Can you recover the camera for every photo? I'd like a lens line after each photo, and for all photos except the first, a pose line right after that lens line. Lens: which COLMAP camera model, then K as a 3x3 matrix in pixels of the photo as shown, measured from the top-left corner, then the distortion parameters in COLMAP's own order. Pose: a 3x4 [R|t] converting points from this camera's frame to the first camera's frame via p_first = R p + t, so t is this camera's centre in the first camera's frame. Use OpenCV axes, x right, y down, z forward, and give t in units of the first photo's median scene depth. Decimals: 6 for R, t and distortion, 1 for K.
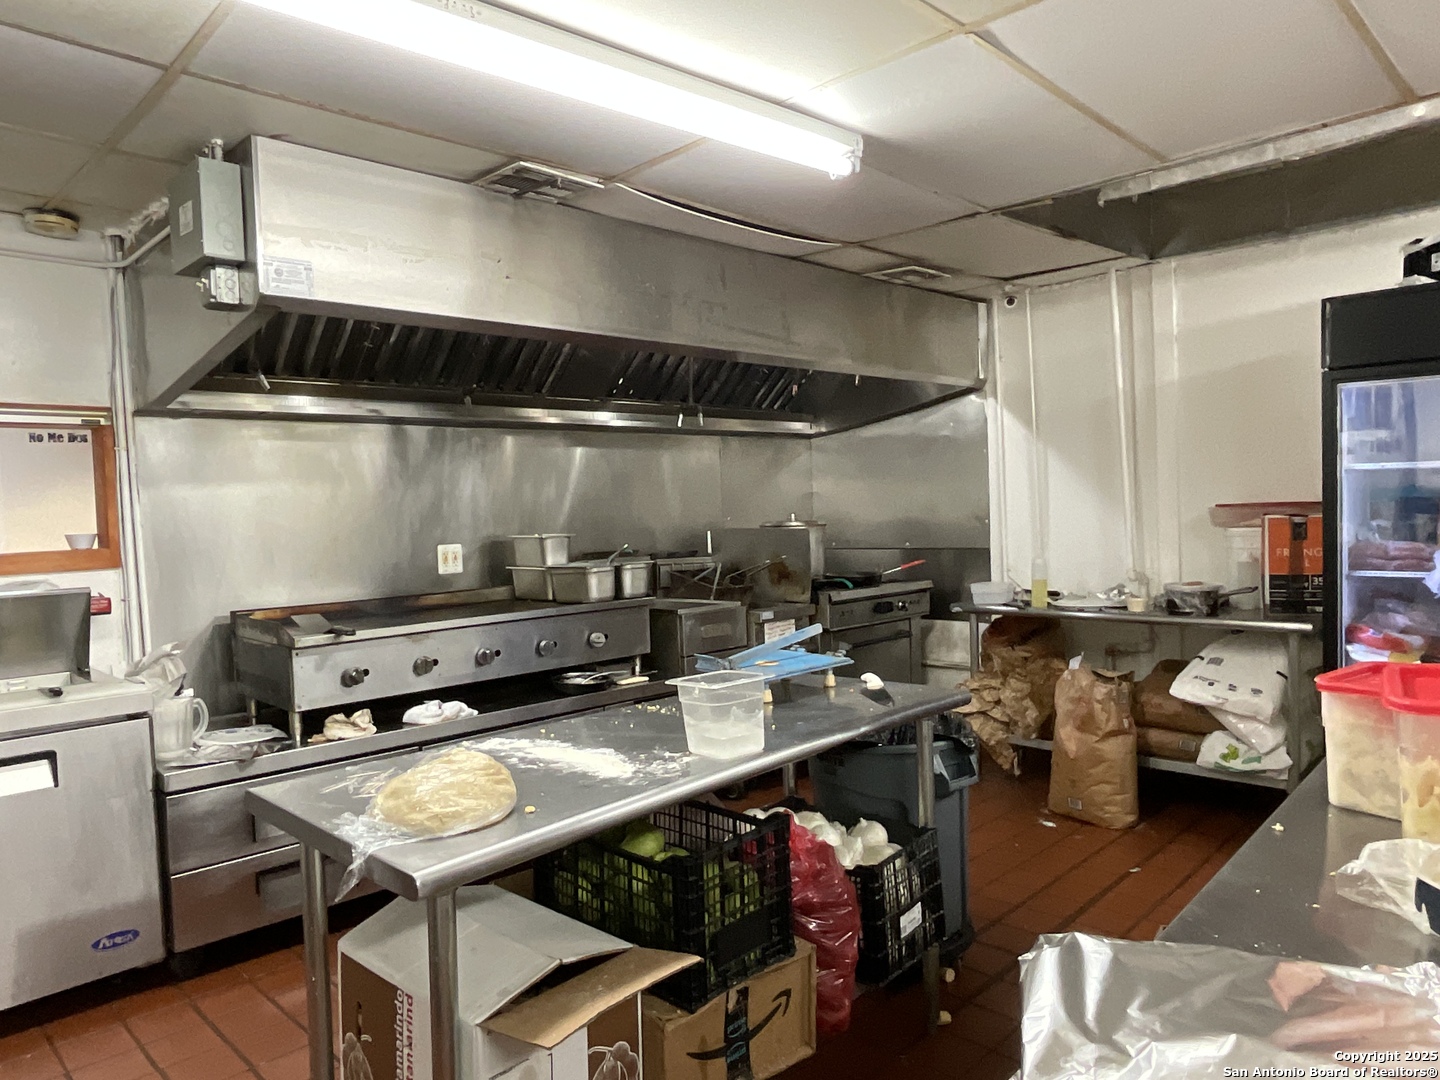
lens RADIAL K [[967.7, 0, 720.0], [0, 967.7, 540.0], [0, 0, 1]] dist [0.001339, -0.002834]
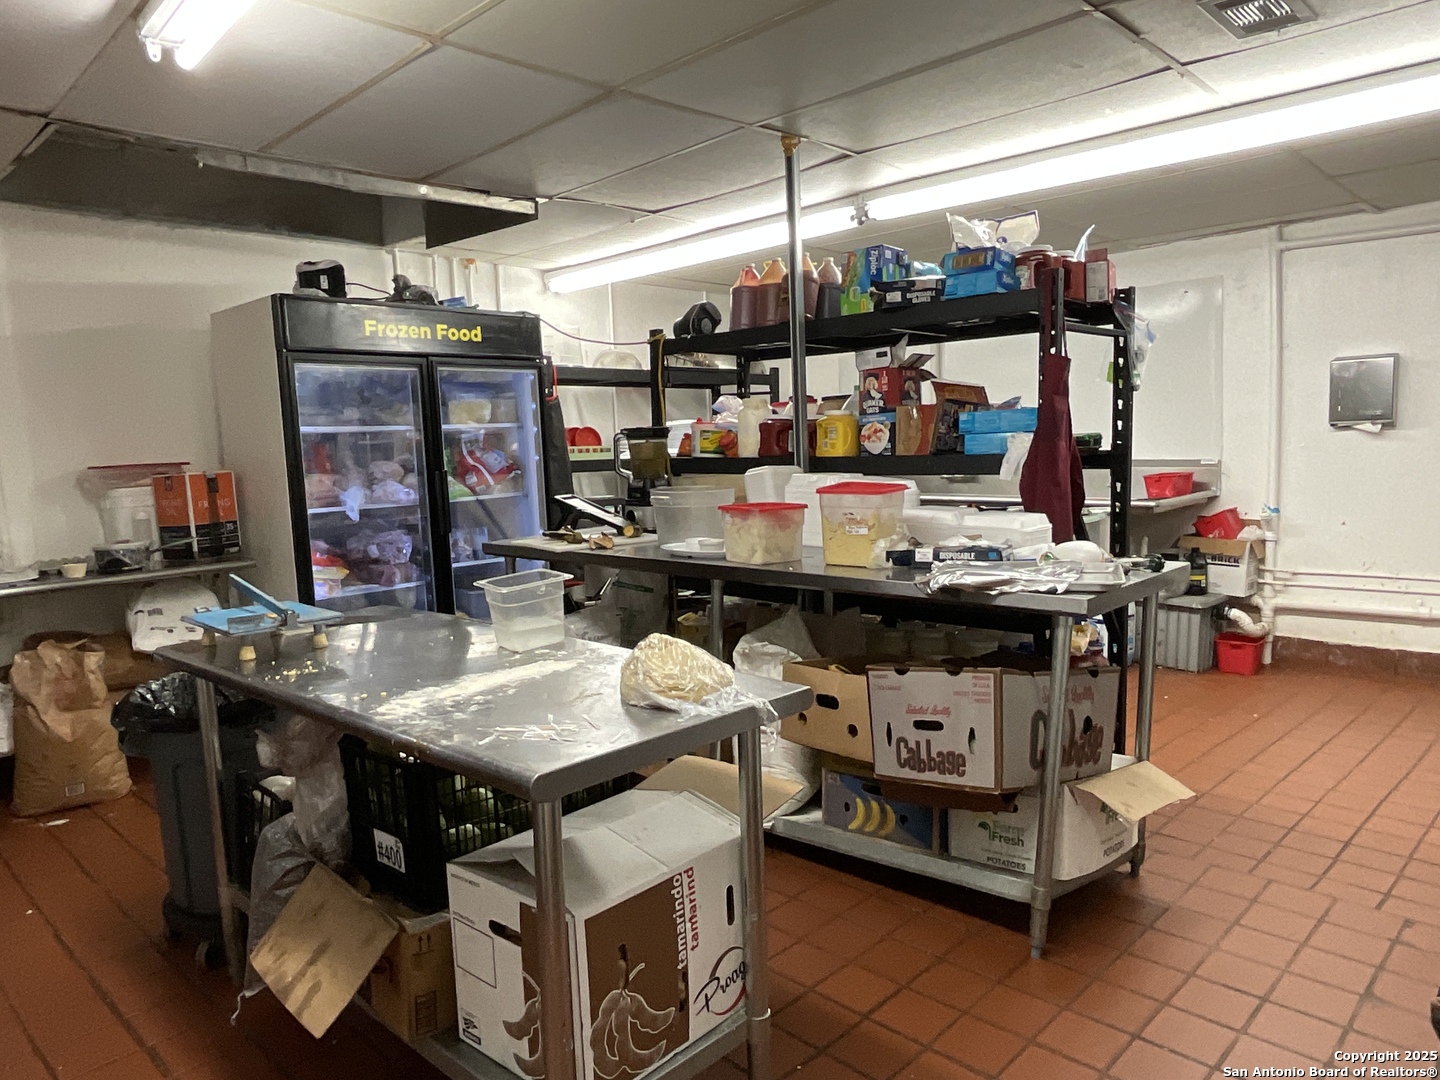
lens RADIAL K [[967.7, 0, 720.0], [0, 967.7, 540.0], [0, 0, 1]] dist [0.001339, -0.002834]
pose [[-0.012239, -0.073977, 0.997185, -0.628531], [0.077953, 0.994154, 0.074708, 0.018290], [-0.996882, 0.078648, -0.006401, 0.441606]]
